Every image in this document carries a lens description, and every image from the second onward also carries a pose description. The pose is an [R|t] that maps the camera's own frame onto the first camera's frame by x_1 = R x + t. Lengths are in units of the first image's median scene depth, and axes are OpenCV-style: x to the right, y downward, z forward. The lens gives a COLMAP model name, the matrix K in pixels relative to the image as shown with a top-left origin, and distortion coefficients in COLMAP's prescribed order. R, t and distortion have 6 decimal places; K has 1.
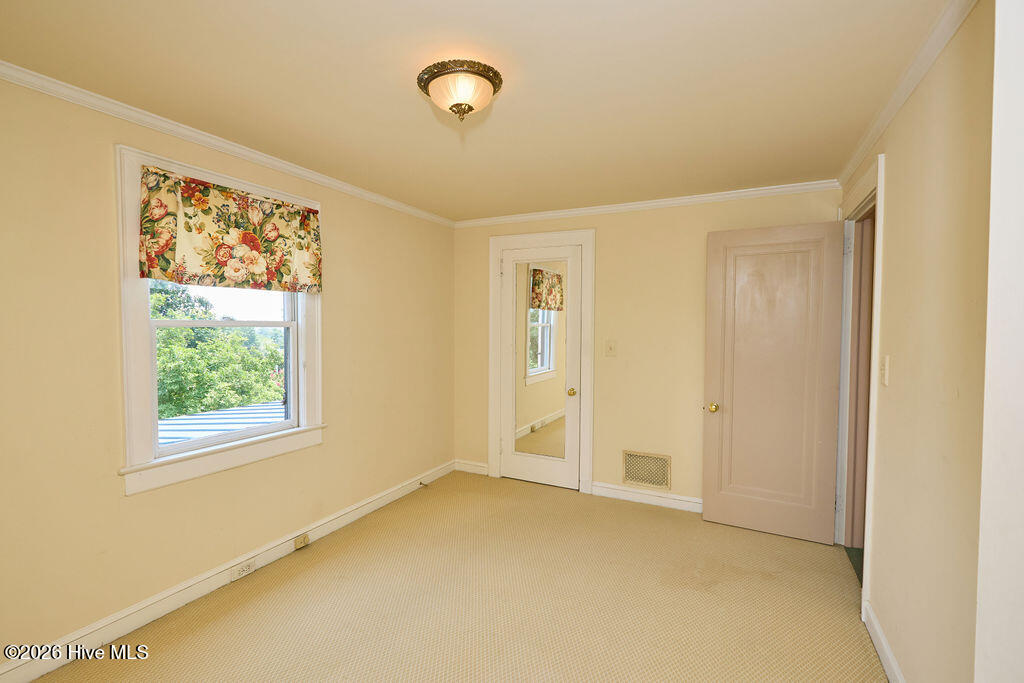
lens RADIAL K [[470.3, 0, 509.1], [0, 470.3, 344.5], [0, 0, 1]] dist [-0.015674, -0.000006]
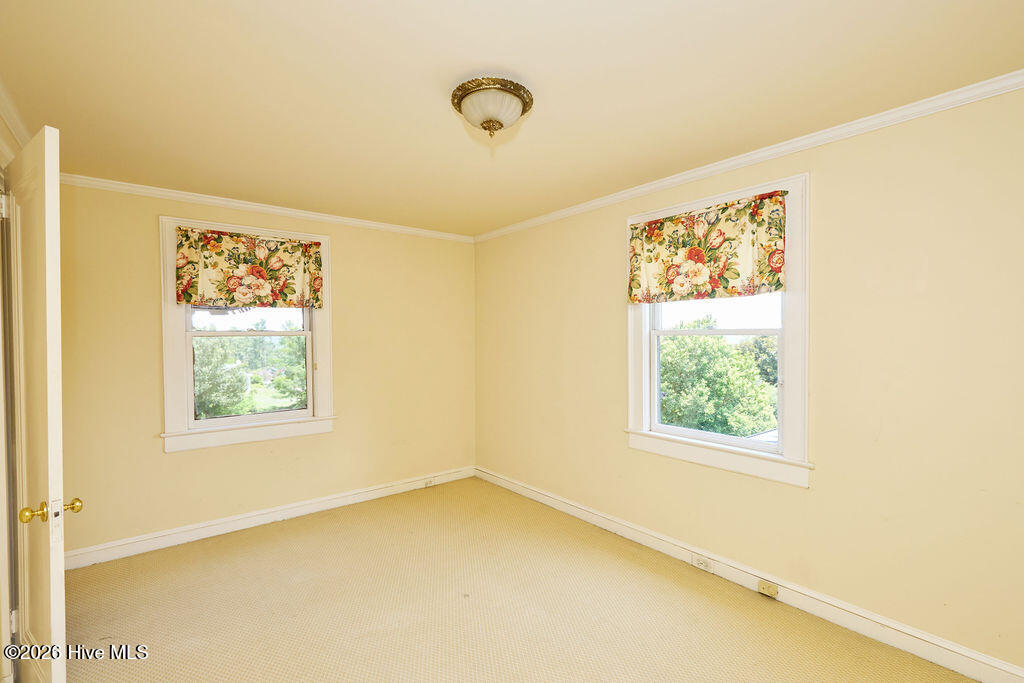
lens RADIAL K [[470.3, 0, 509.1], [0, 470.3, 344.5], [0, 0, 1]] dist [-0.015674, -0.000006]
pose [[-0.433199, 0.015172, -0.901170, 0.613287], [-0.030568, 0.999036, 0.031513, -0.038239], [0.900780, 0.041198, -0.432318, 1.109656]]
